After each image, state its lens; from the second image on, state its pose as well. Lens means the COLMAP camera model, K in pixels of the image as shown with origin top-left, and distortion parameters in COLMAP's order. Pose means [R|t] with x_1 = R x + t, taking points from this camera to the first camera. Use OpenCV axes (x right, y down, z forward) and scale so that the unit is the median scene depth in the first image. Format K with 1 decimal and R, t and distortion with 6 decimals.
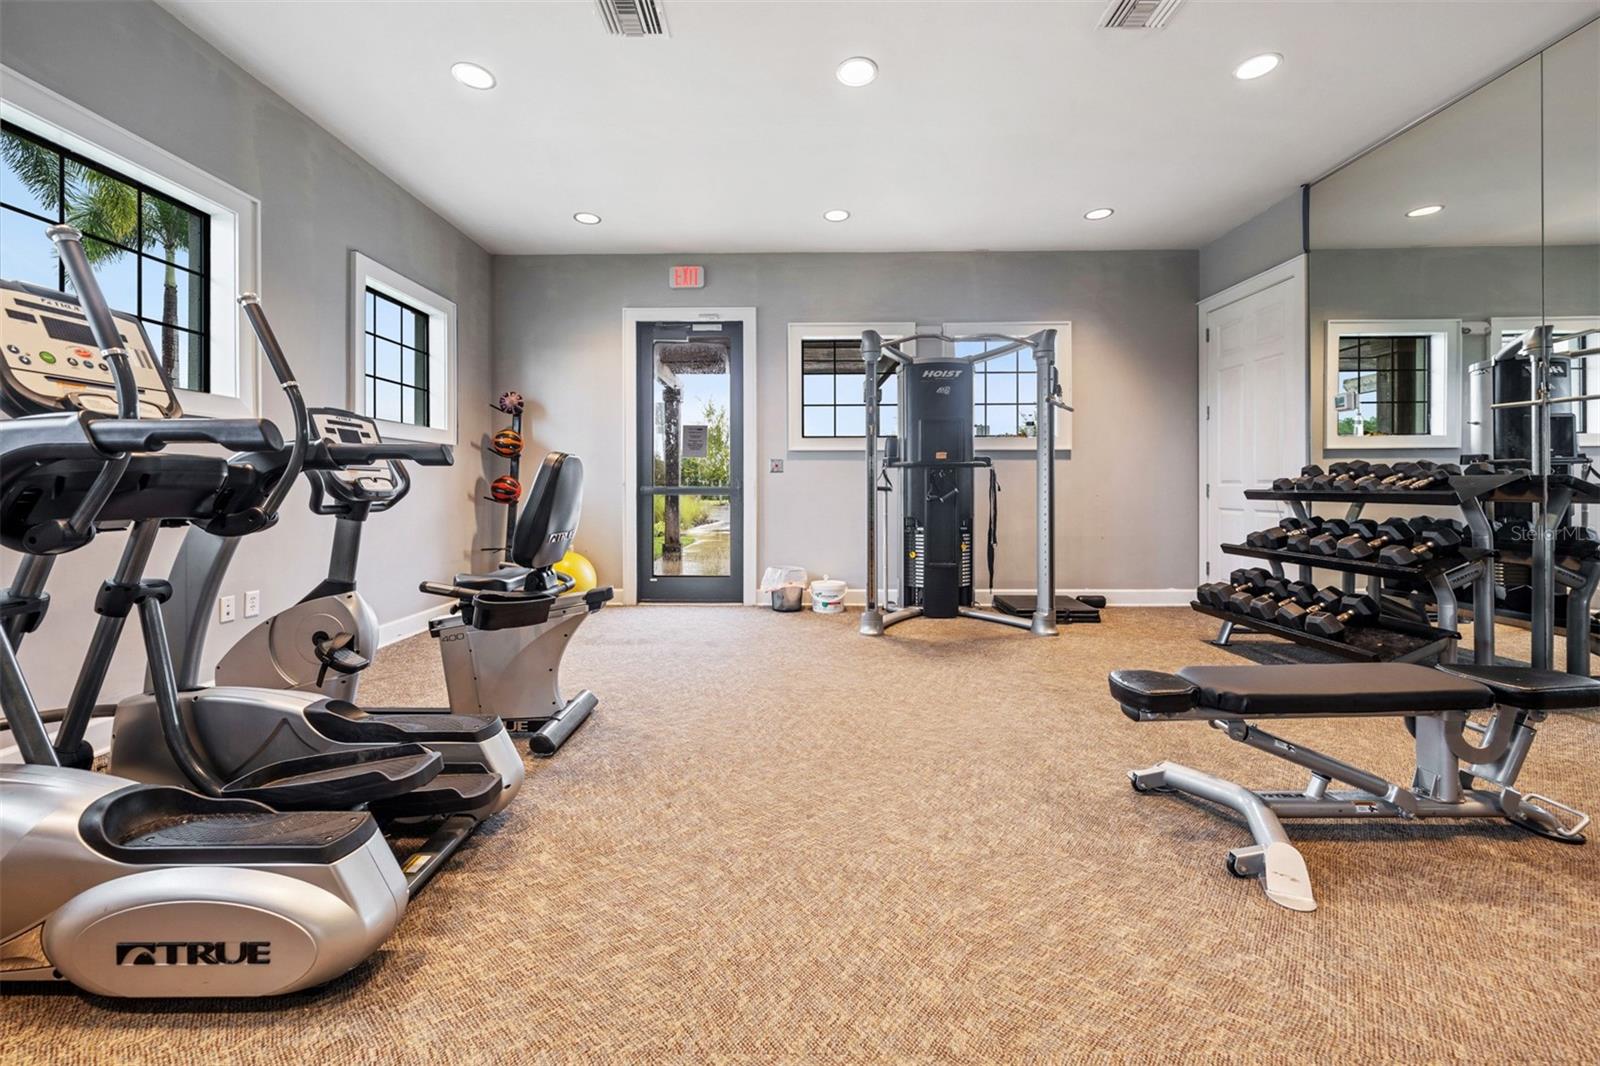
lens RADIAL K [[630.7, 0, 795.5], [0, 630.7, 471.7], [0, 0, 1]] dist [0.000709, 0.000189]
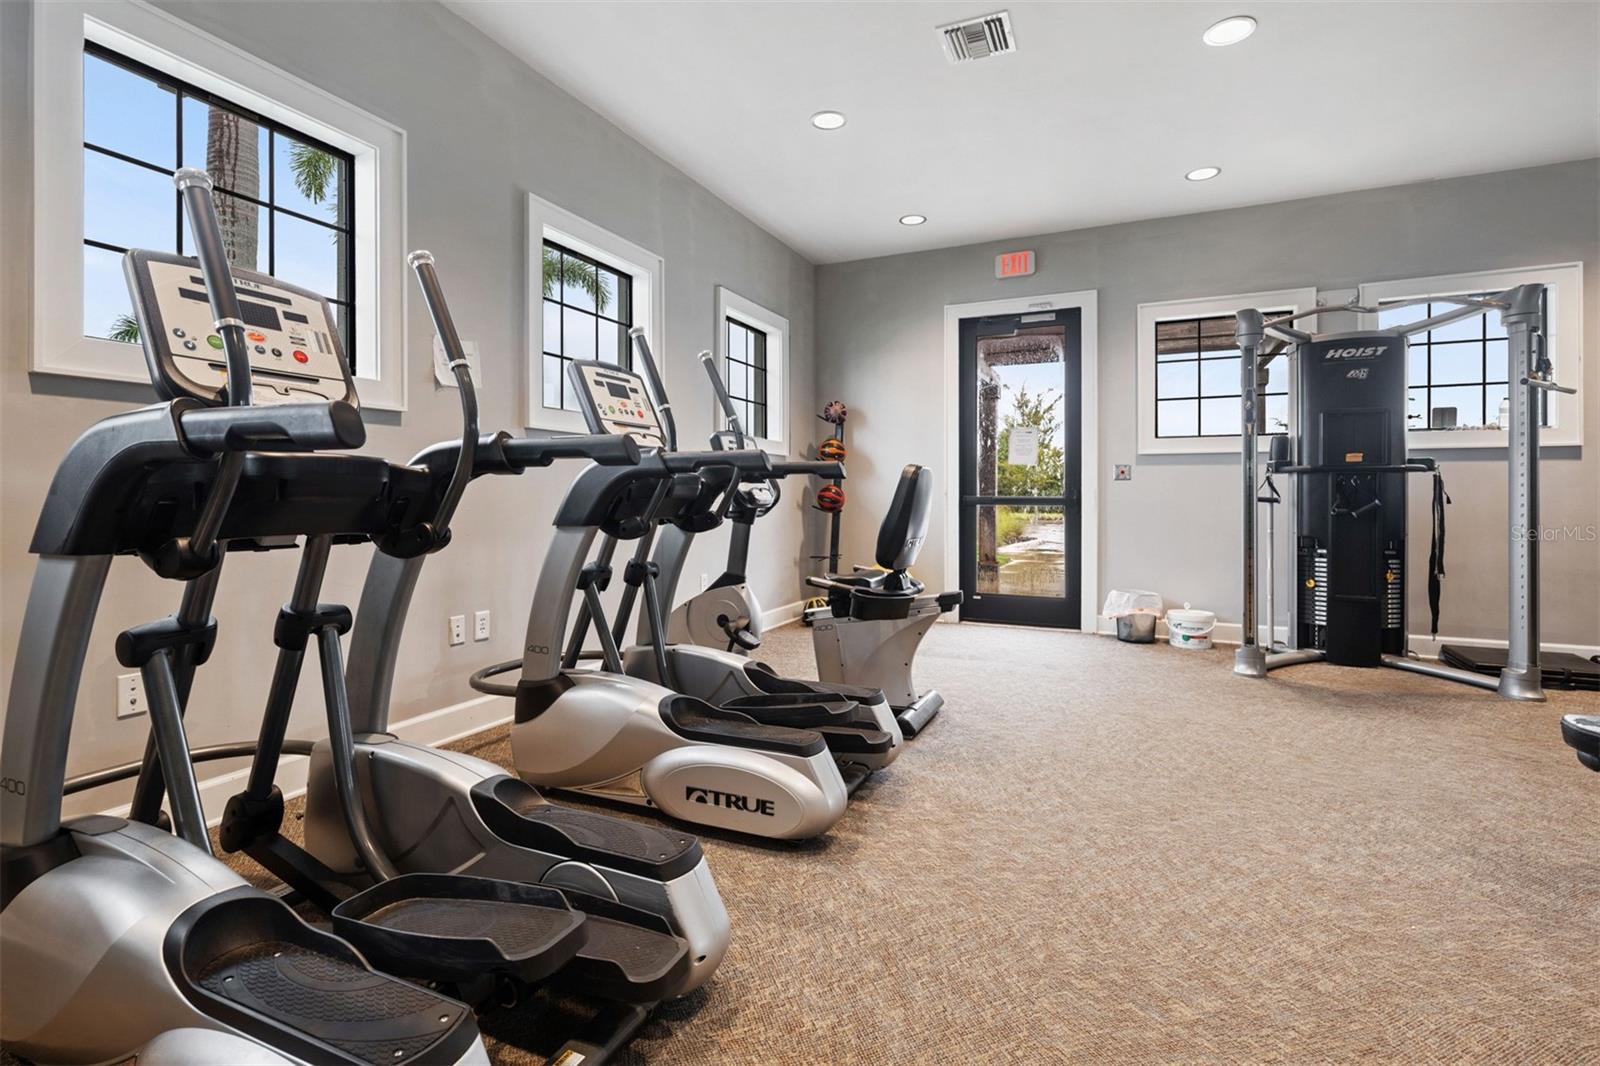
lens RADIAL K [[775.0, 0, 790.7], [0, 775.0, 490.6], [0, 0, 1]] dist [0.000991, -0.000385]
pose [[0.912578, 0.000541, -0.408901, -0.016449], [0.006390, 0.999858, 0.015584, -0.005791], [0.408852, -0.016835, 0.912446, -0.215645]]
